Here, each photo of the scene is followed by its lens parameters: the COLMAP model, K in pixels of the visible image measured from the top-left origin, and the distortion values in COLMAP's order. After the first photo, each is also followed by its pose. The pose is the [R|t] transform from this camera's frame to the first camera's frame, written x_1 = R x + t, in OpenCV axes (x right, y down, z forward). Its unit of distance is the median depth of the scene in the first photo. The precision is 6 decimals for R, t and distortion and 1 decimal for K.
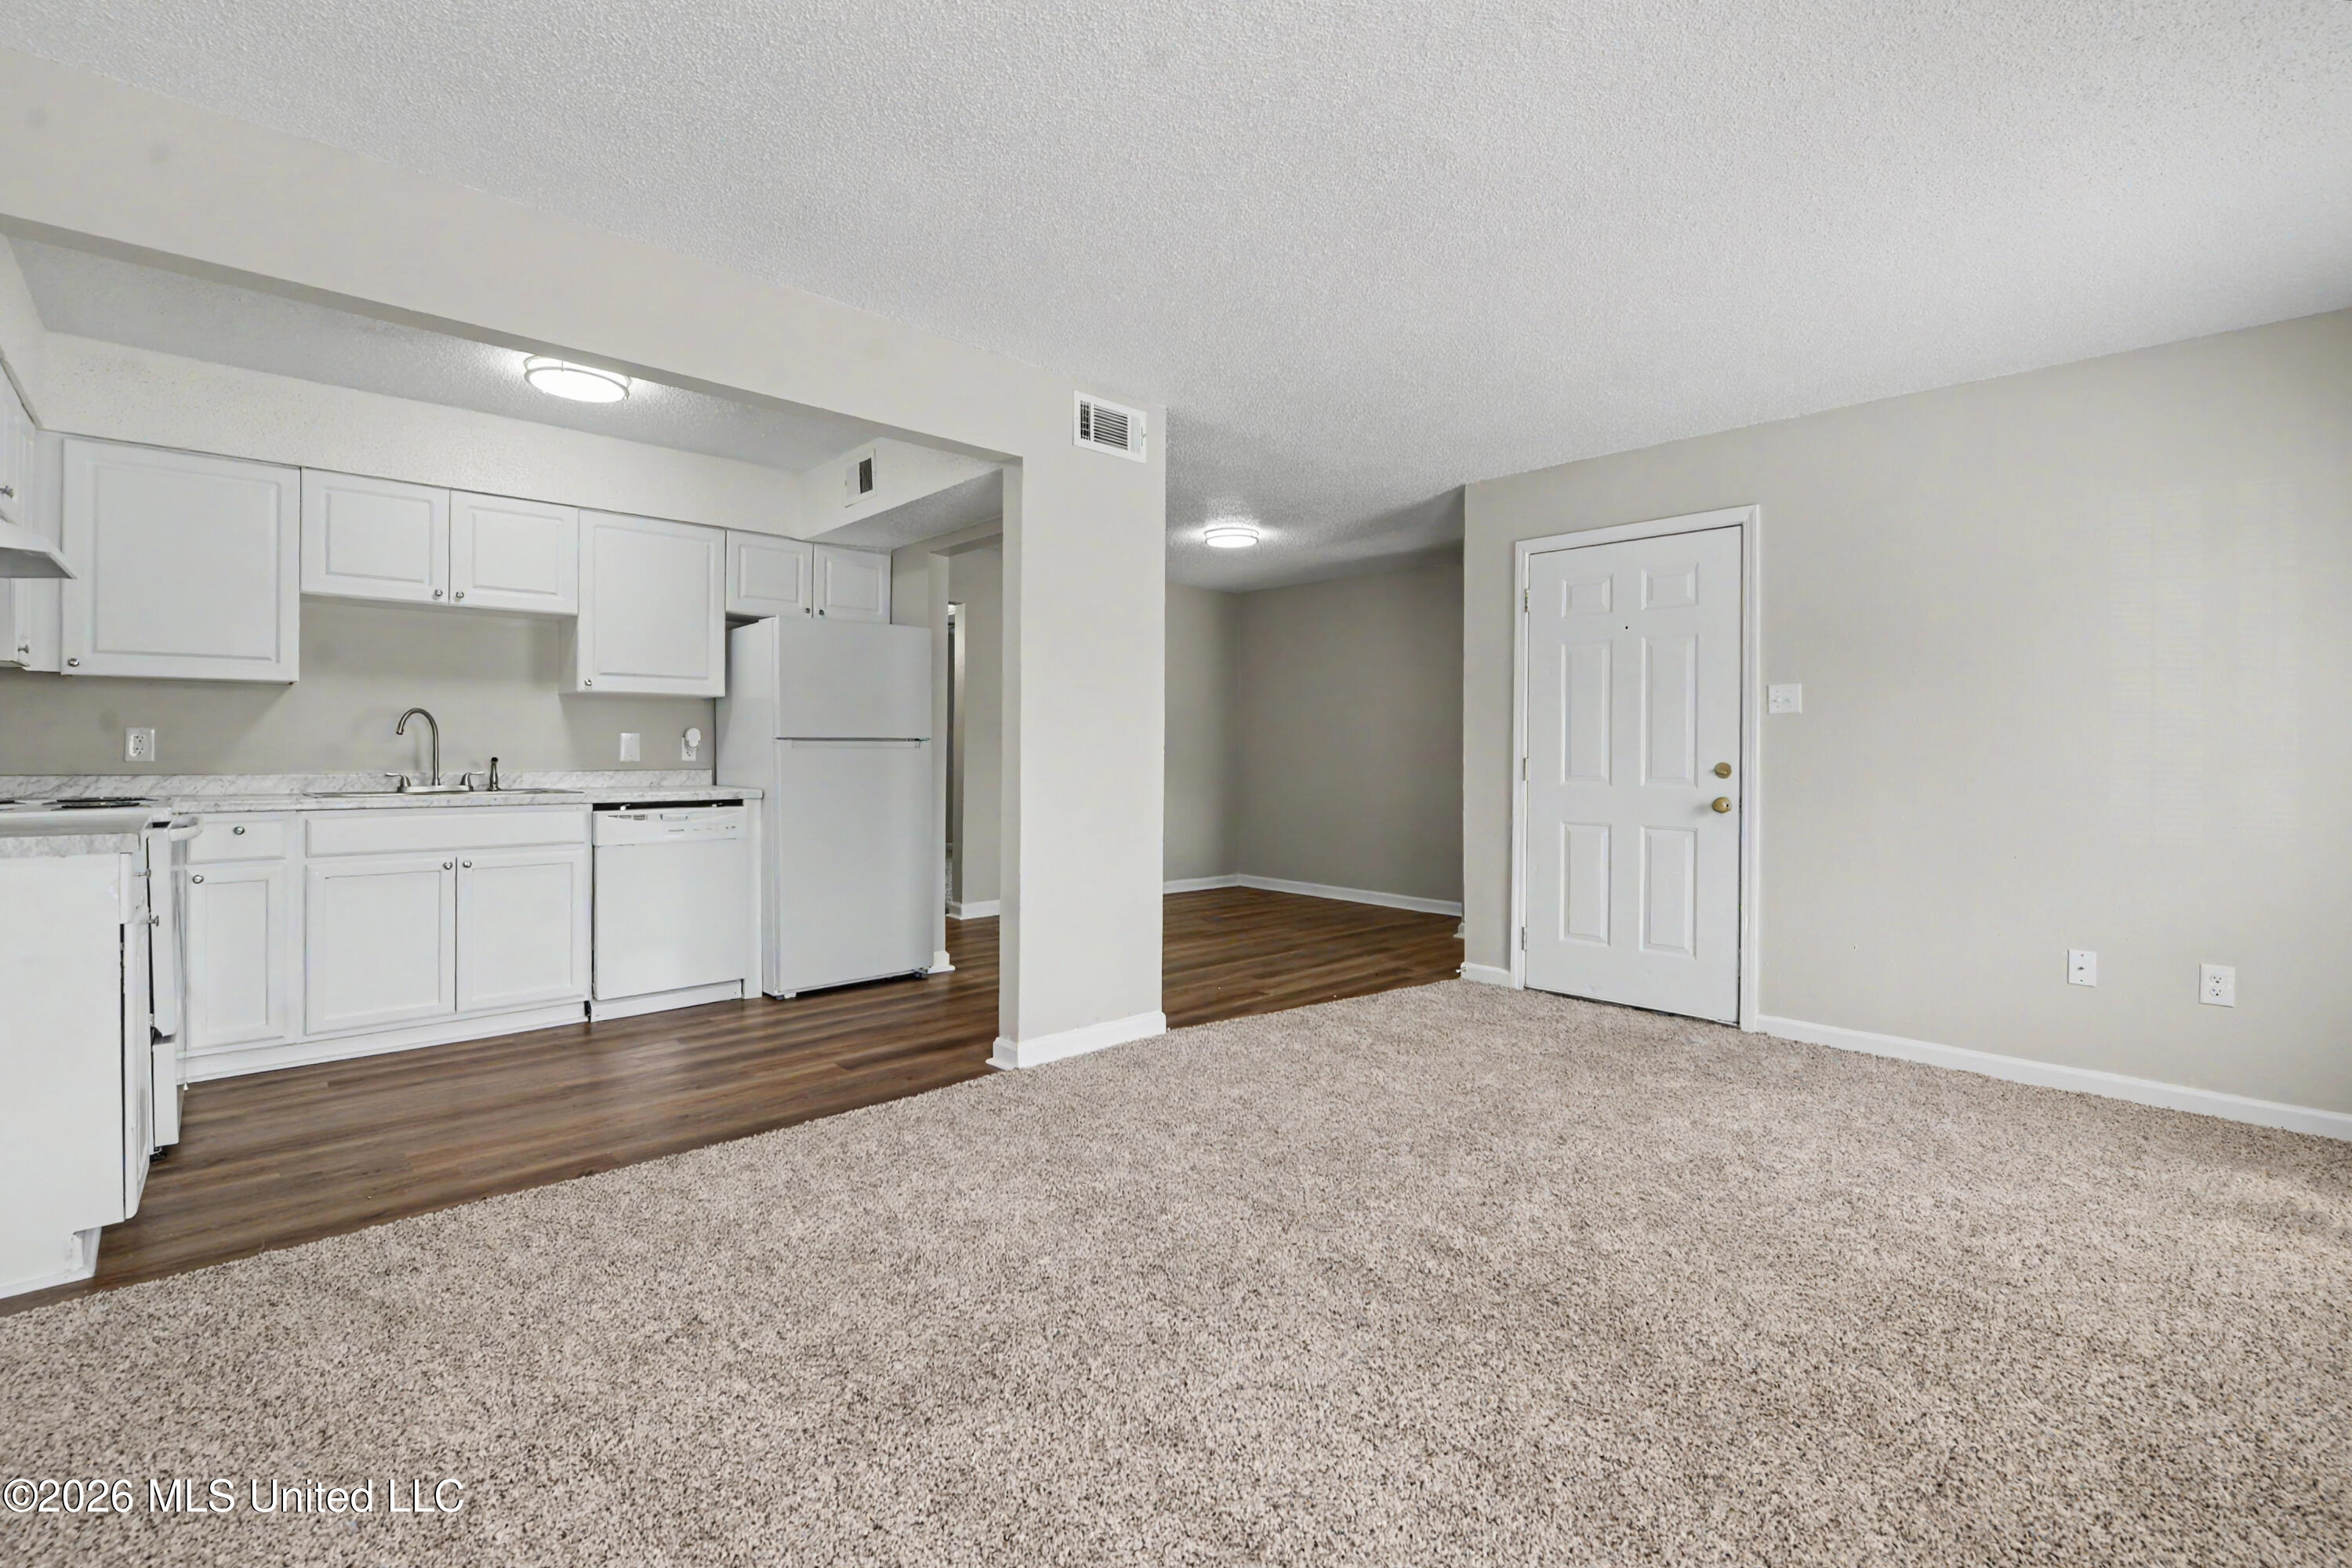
lens RADIAL K [[1006.2, 0, 1185.4], [0, 1006.2, 753.9], [0, 0, 1]] dist [-0.000202, -0.000051]
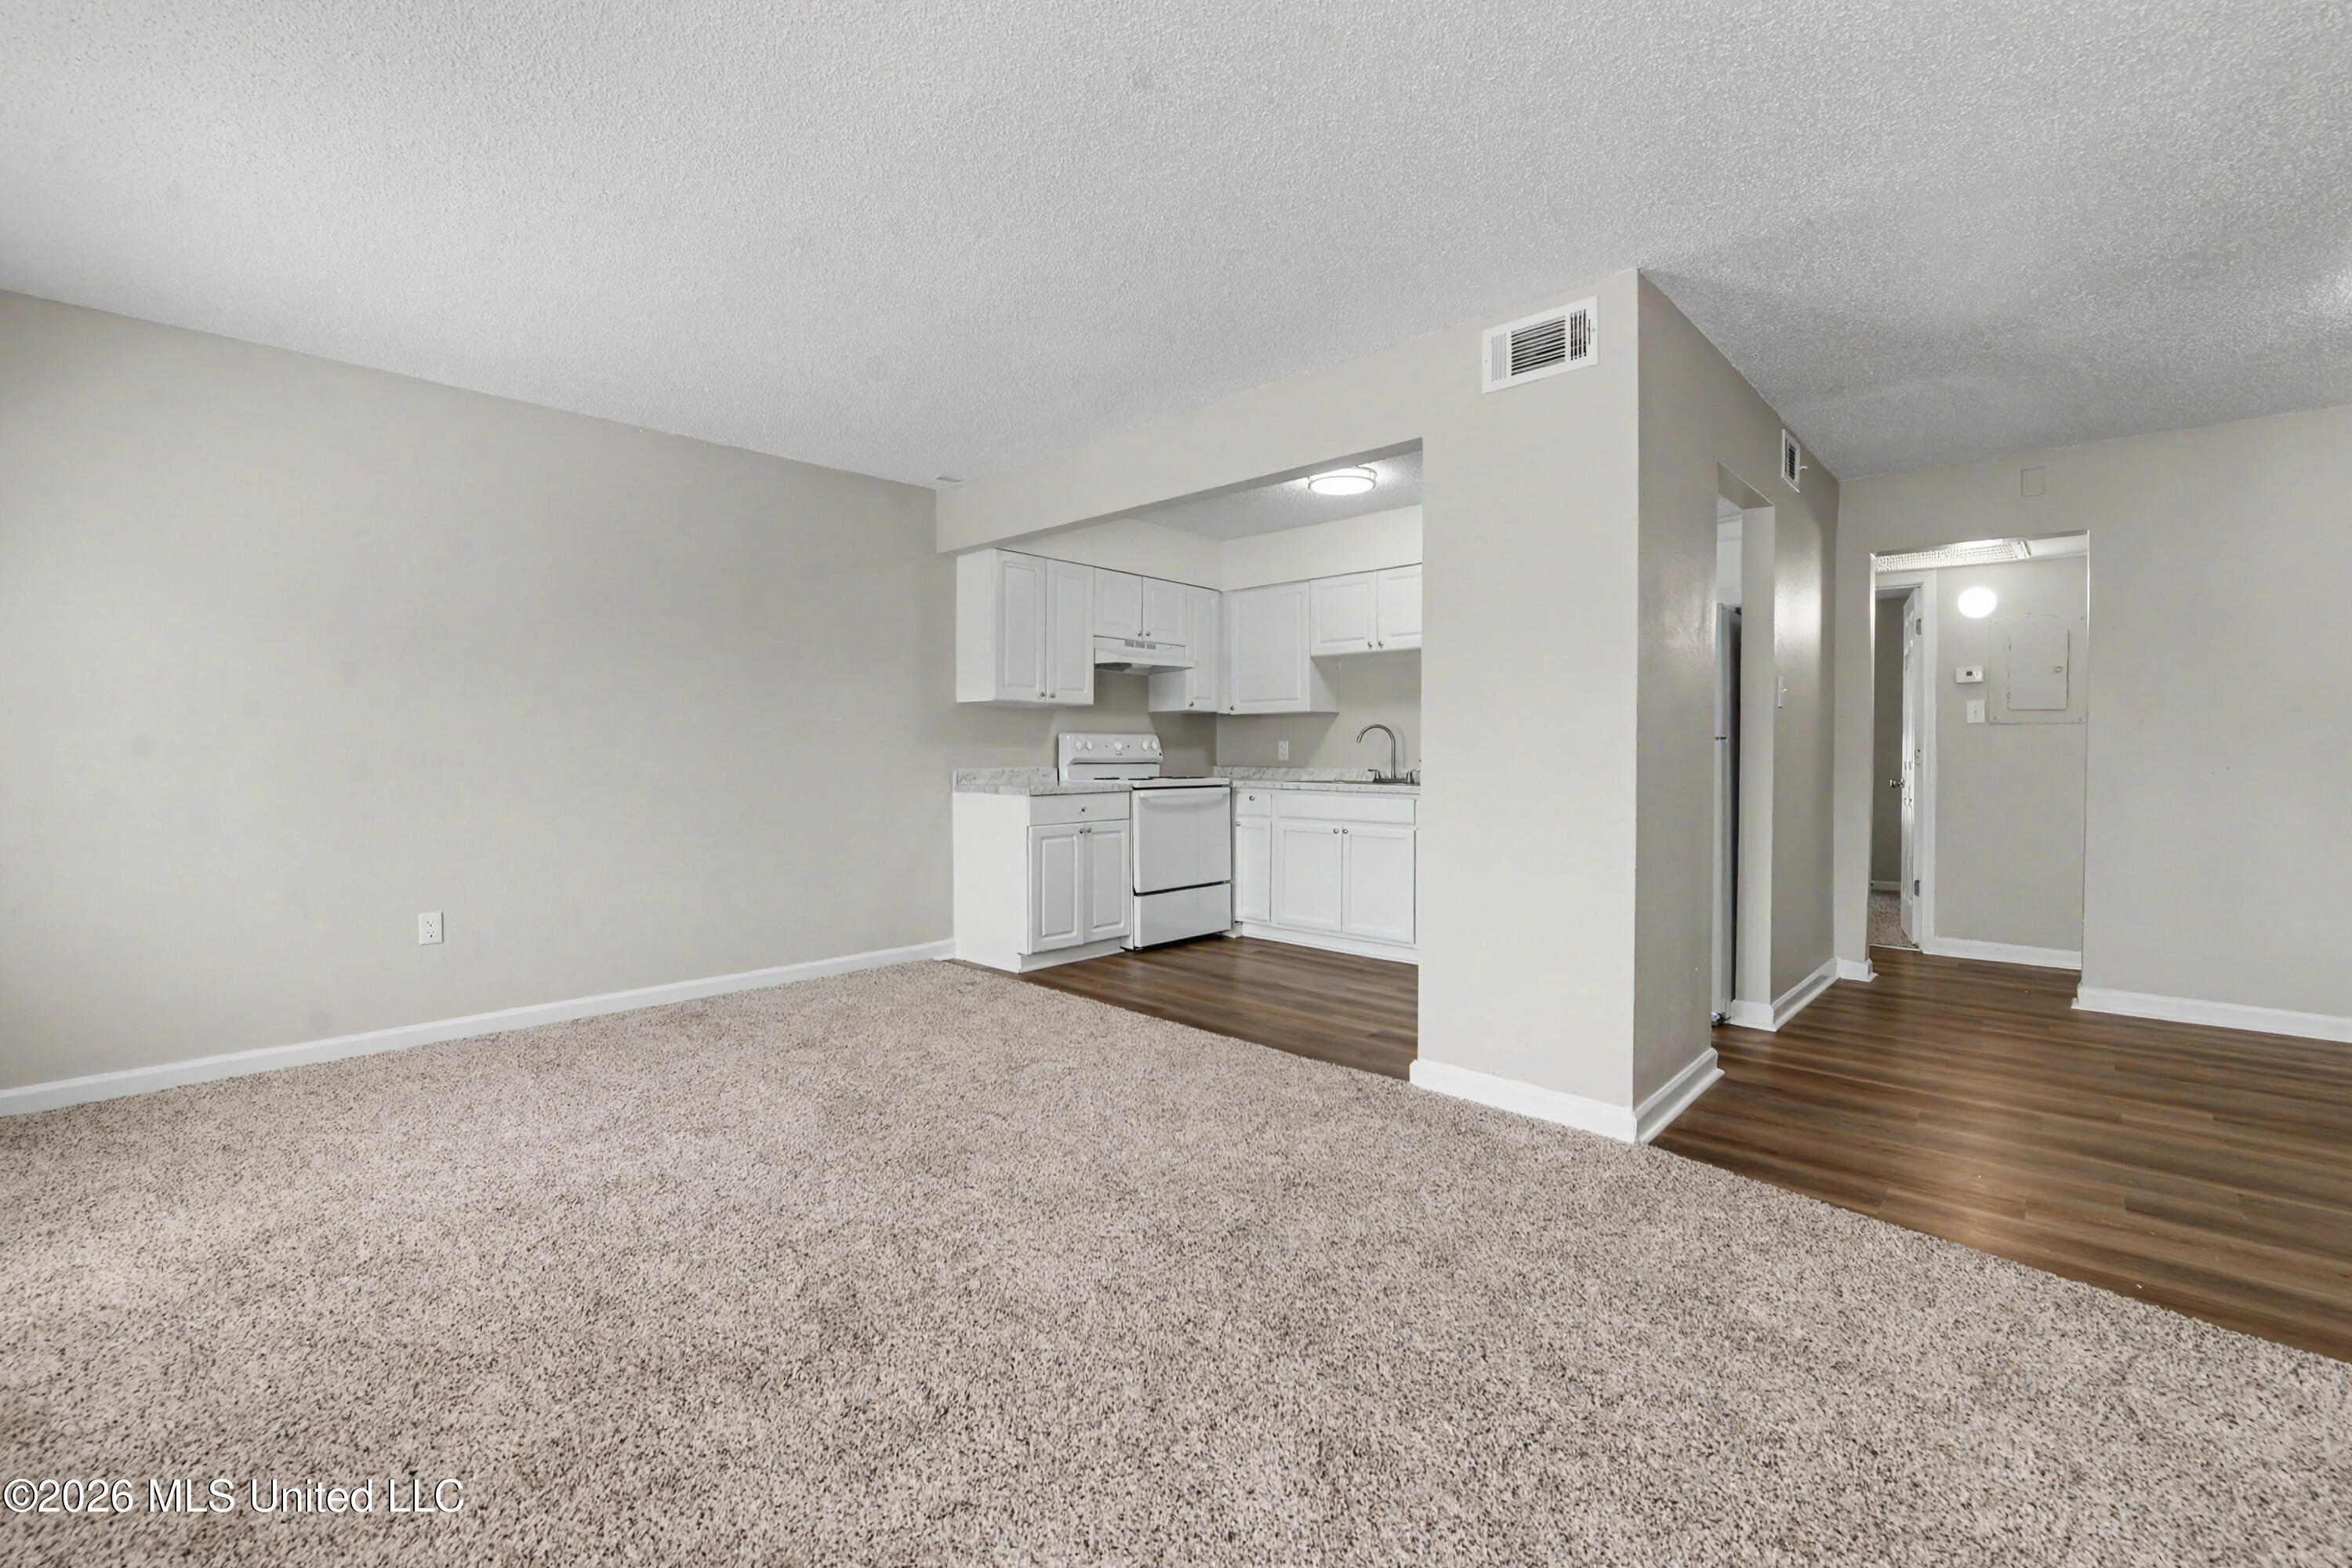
lens RADIAL K [[1006.2, 0, 1185.4], [0, 1006.2, 753.9], [0, 0, 1]] dist [-0.000202, -0.000051]
pose [[0.059041, -0.005575, -0.998240, 0.655426], [-0.012466, 0.999902, -0.006322, 0.009522], [0.998178, 0.012817, 0.058966, 0.624561]]
